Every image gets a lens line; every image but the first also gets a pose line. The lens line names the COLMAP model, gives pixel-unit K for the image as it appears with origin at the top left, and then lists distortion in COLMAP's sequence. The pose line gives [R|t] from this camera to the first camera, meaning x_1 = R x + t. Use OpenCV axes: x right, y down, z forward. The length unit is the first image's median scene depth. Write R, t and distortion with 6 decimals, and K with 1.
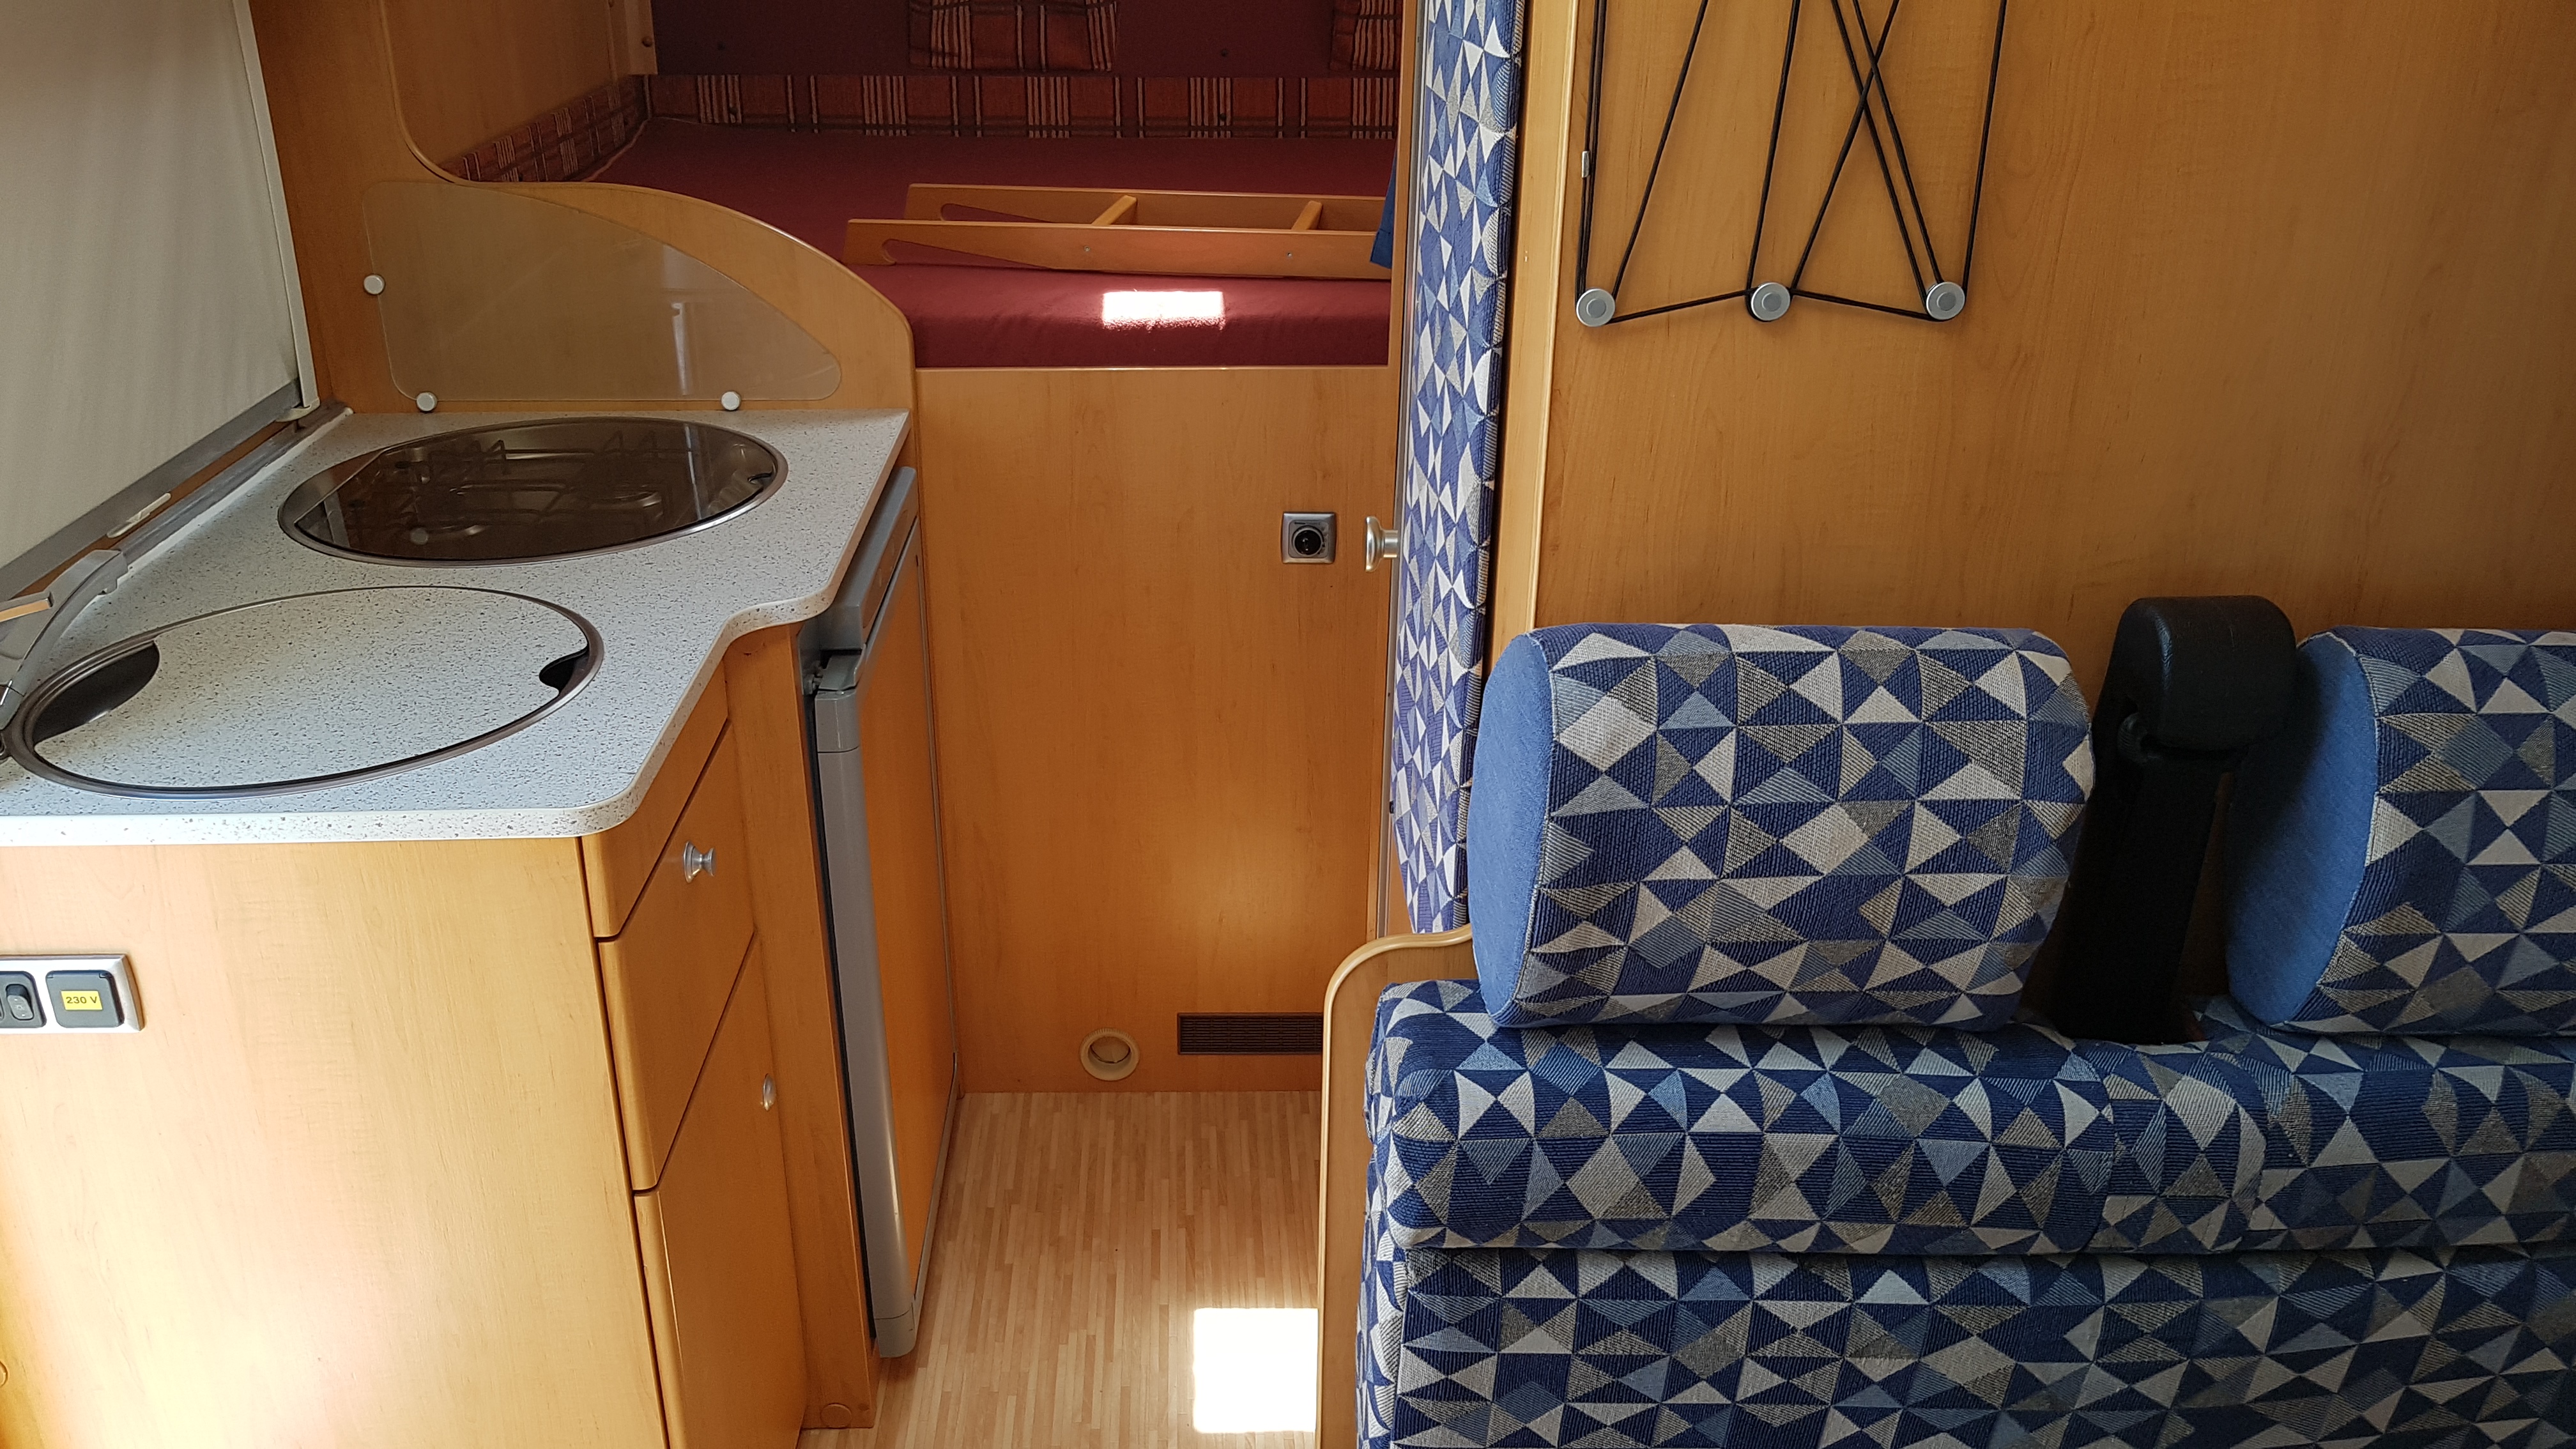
lens RADIAL K [[2009.3, 0, 1255.8], [0, 2009.3, 726.3], [0, 0, 1]] dist [0.001281, -0.004409]
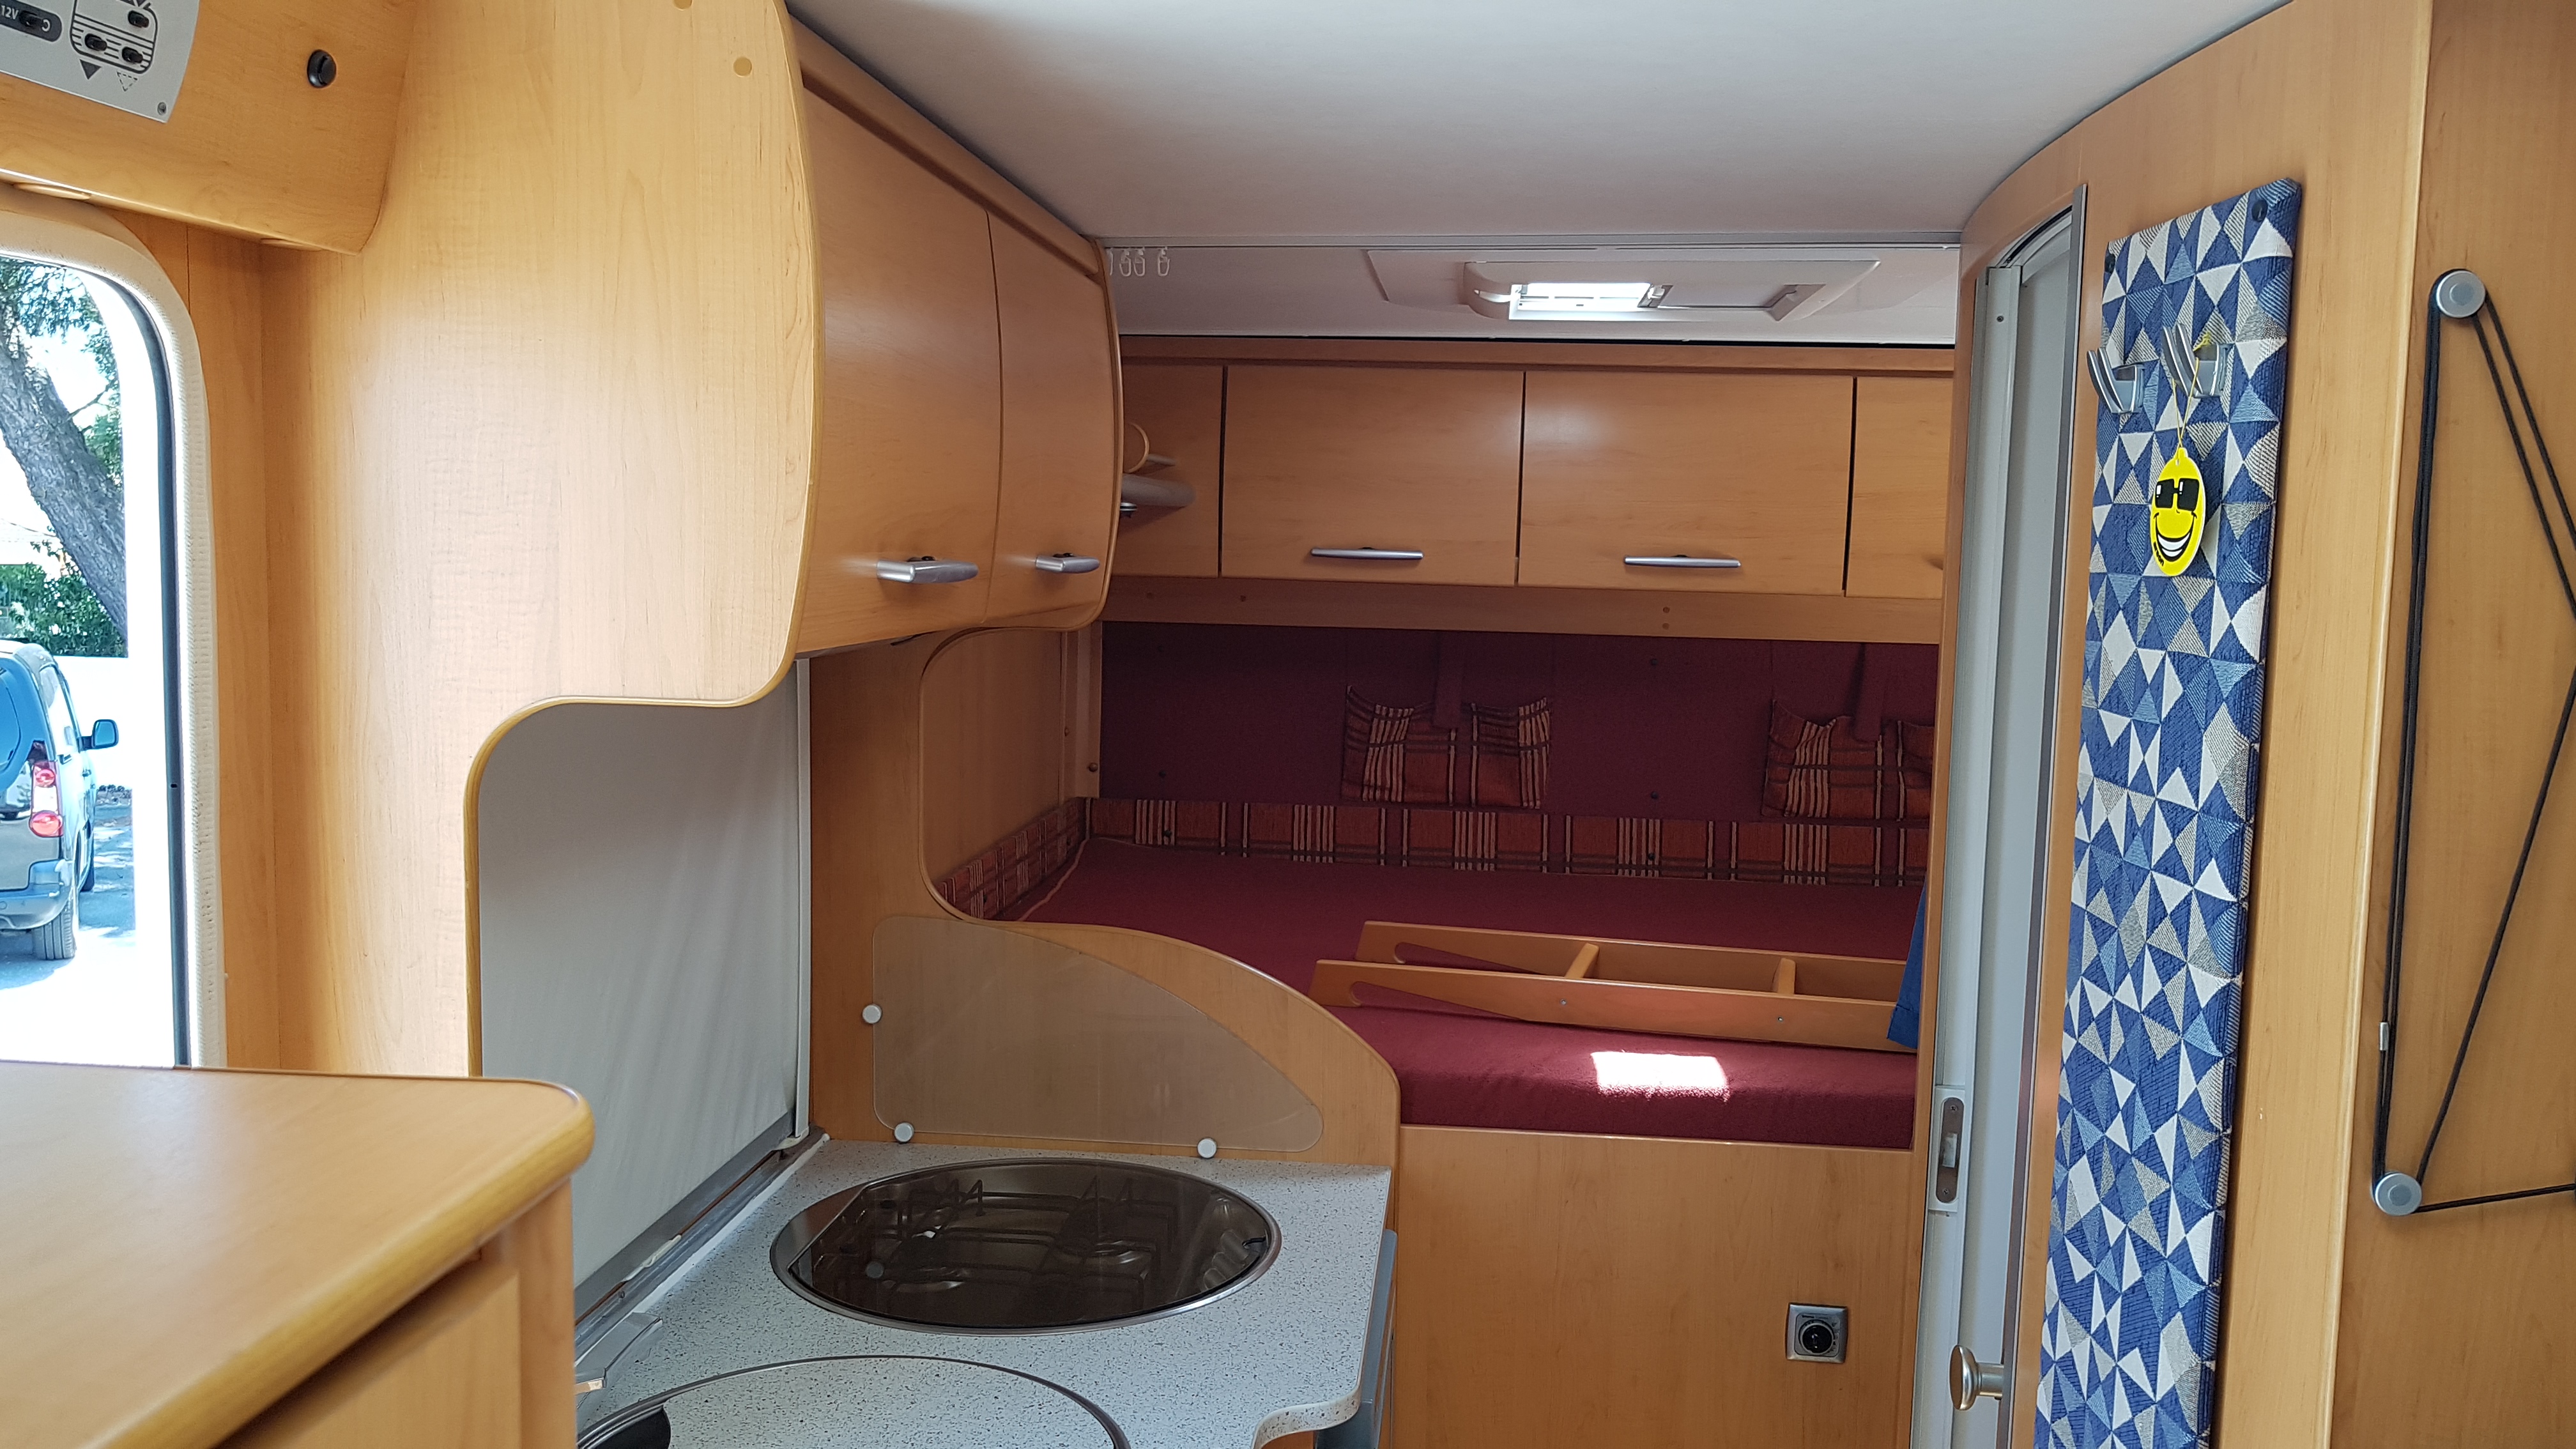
lens RADIAL K [[2026.7, 0, 1279.1], [0, 2026.7, 752.8], [0, 0, 1]] dist [-0.009735, -0.002155]
pose [[0.990656, 0.029957, -0.133055, -0.107619], [-0.070362, 0.947985, -0.310441, -0.044182], [0.116834, 0.316902, 0.941235, 0.028475]]
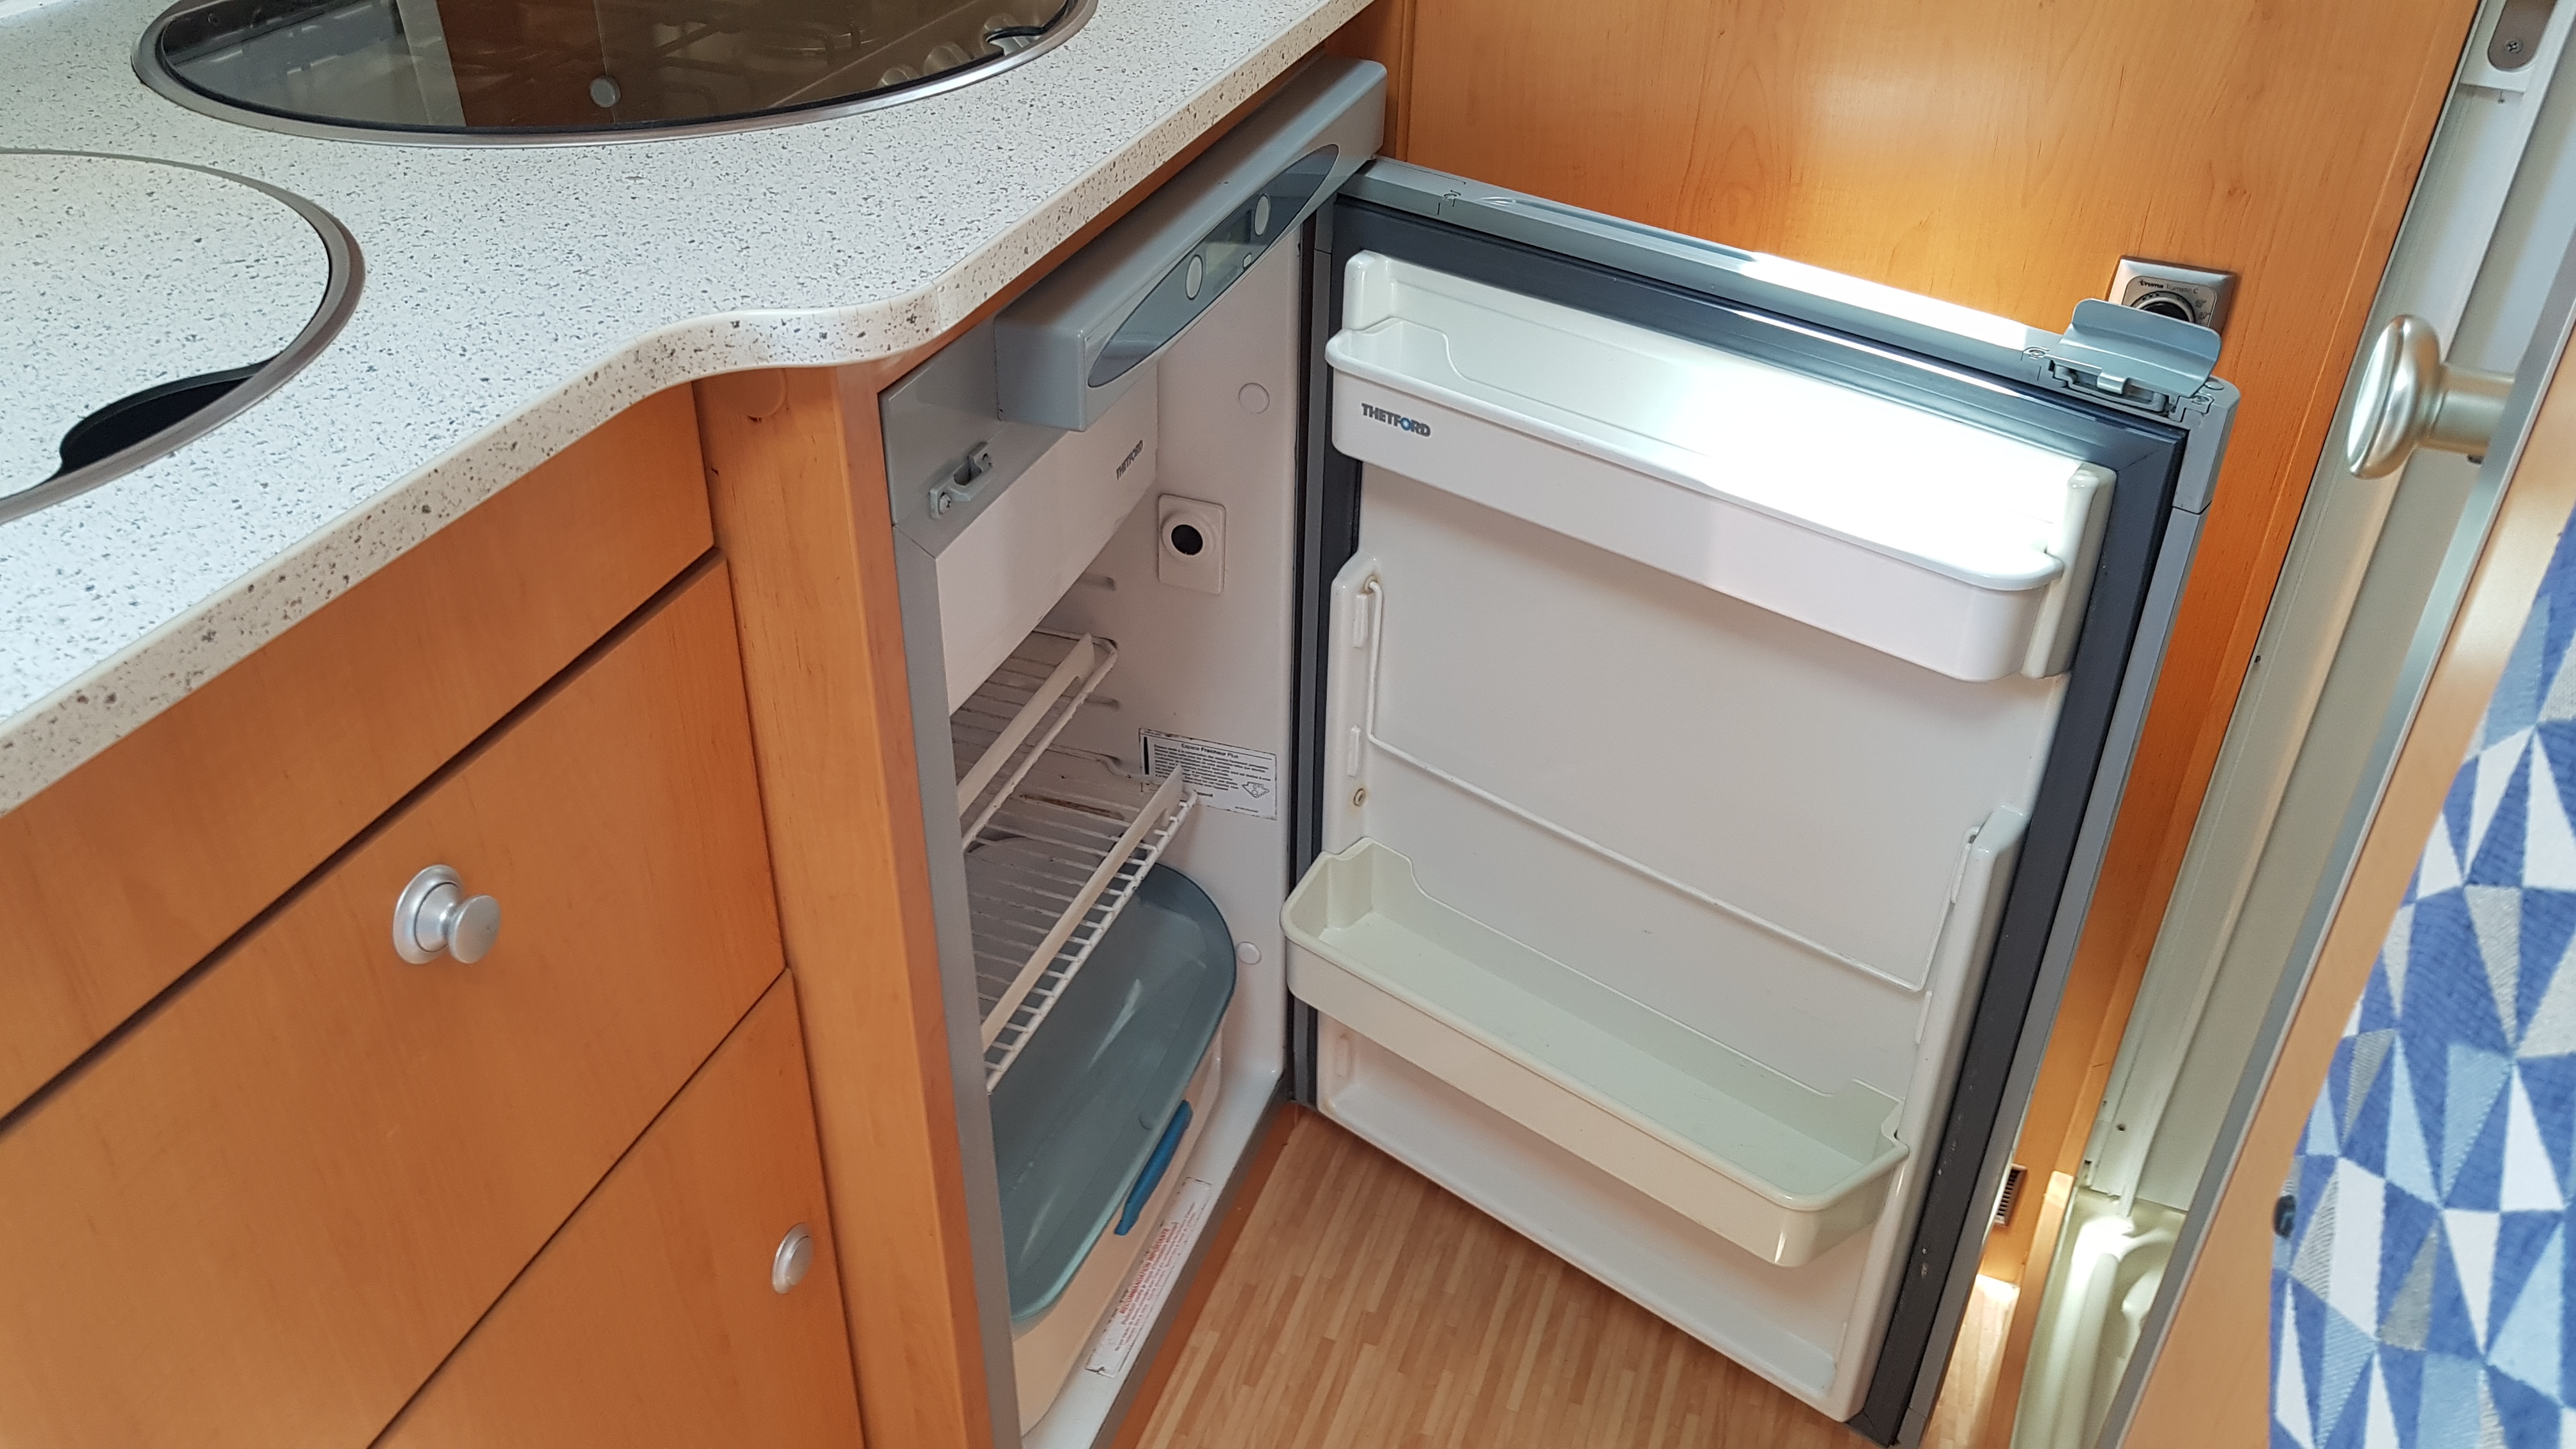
lens RADIAL K [[2009.3, 0, 1255.8], [0, 2009.3, 726.3], [0, 0, 1]] dist [0.001281, -0.004409]
pose [[0.922879, 0.218607, -0.317024, -0.000065], [-0.165156, 0.968382, 0.186978, -0.056656], [0.347875, -0.120199, 0.929804, 0.498657]]
